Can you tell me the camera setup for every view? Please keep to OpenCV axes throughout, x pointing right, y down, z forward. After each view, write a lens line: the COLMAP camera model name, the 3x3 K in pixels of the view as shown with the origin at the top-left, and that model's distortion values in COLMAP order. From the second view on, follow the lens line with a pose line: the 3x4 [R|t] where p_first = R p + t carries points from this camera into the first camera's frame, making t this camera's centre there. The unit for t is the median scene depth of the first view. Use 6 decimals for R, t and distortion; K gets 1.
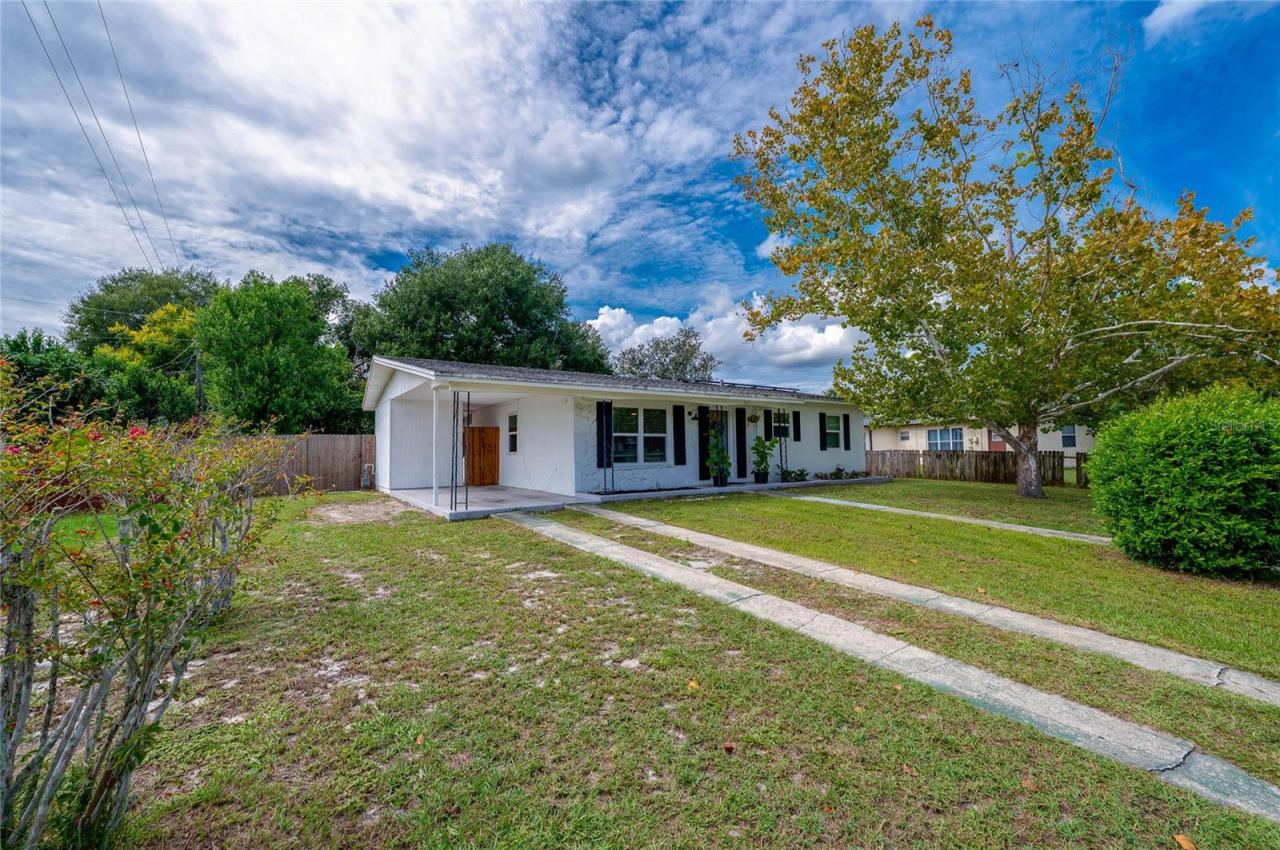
lens RADIAL K [[510.7, 0, 640.0], [0, 510.7, 425.0], [0, 0, 1]] dist [-0.001425, 0.000003]
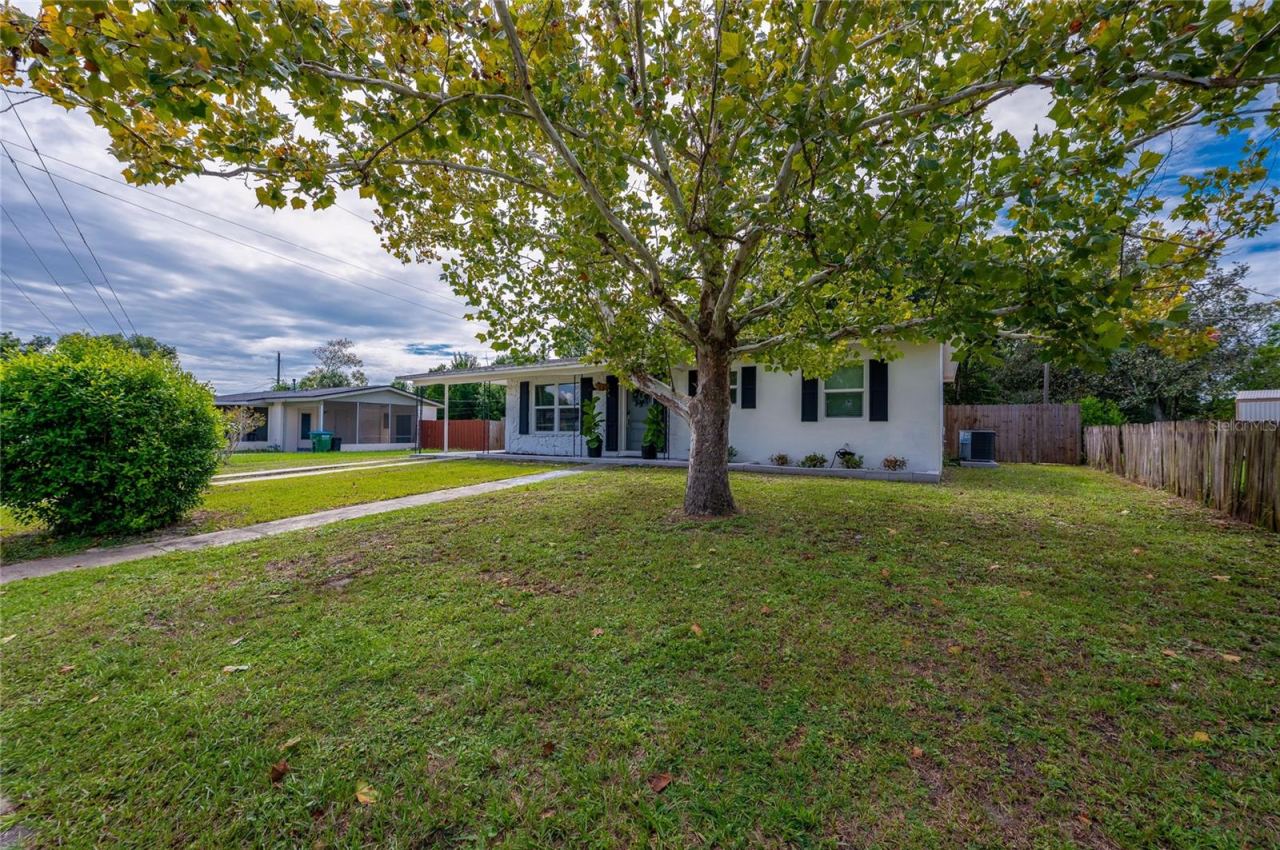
lens RADIAL K [[510.7, 0, 640.0], [0, 510.7, 425.0], [0, 0, 1]] dist [-0.001425, 0.000003]
pose [[0.422075, -0.000747, -0.906561, 1.085020], [0.034491, 0.999289, 0.015235, 0.046578], [0.905905, -0.037698, 0.421800, 0.658416]]
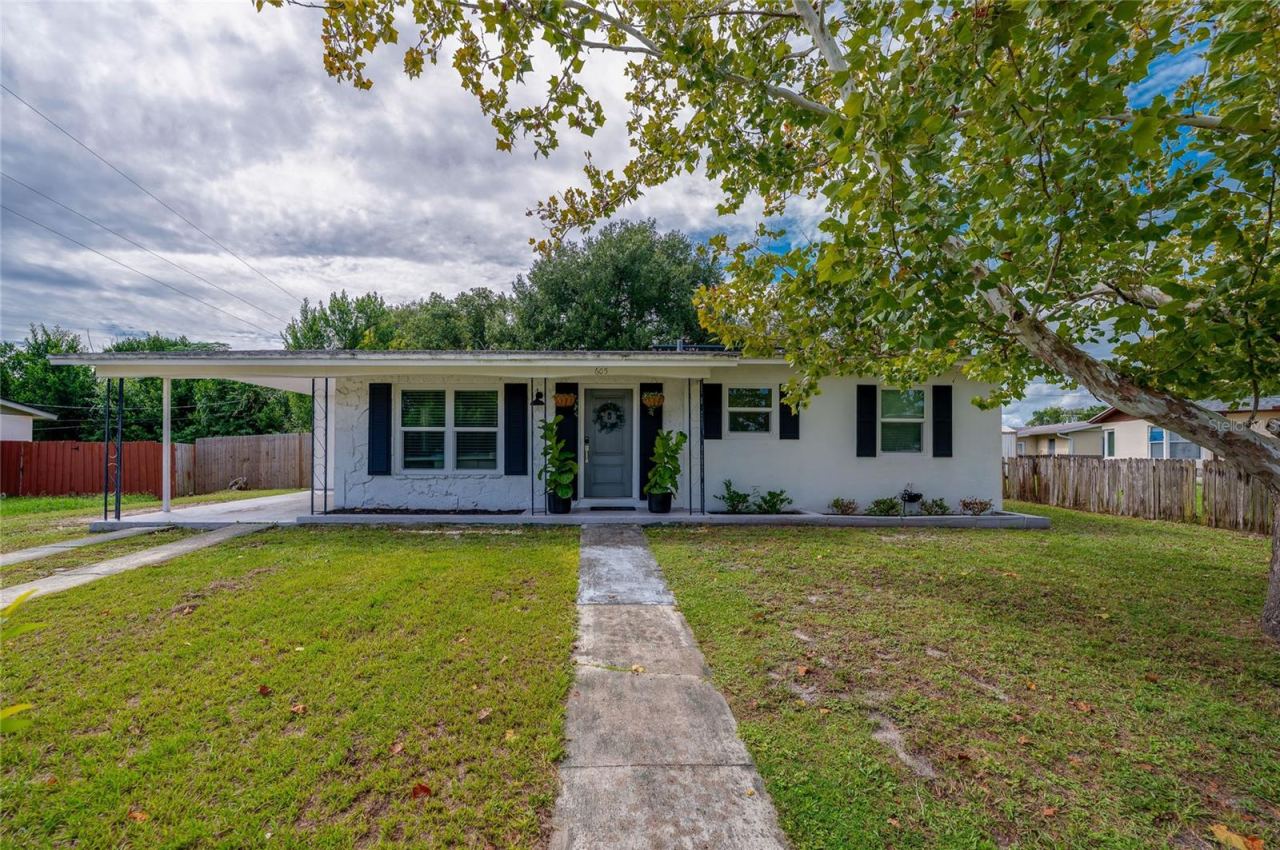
lens RADIAL K [[532.9, 0, 640.6], [0, 532.9, 444.5], [0, 0, 1]] dist [-0.001730, -0.000126]
pose [[0.835253, 0.002827, -0.549859, 0.587149], [0.015766, 0.999453, 0.029087, 0.021818], [0.549640, -0.032964, 0.834751, 0.516890]]
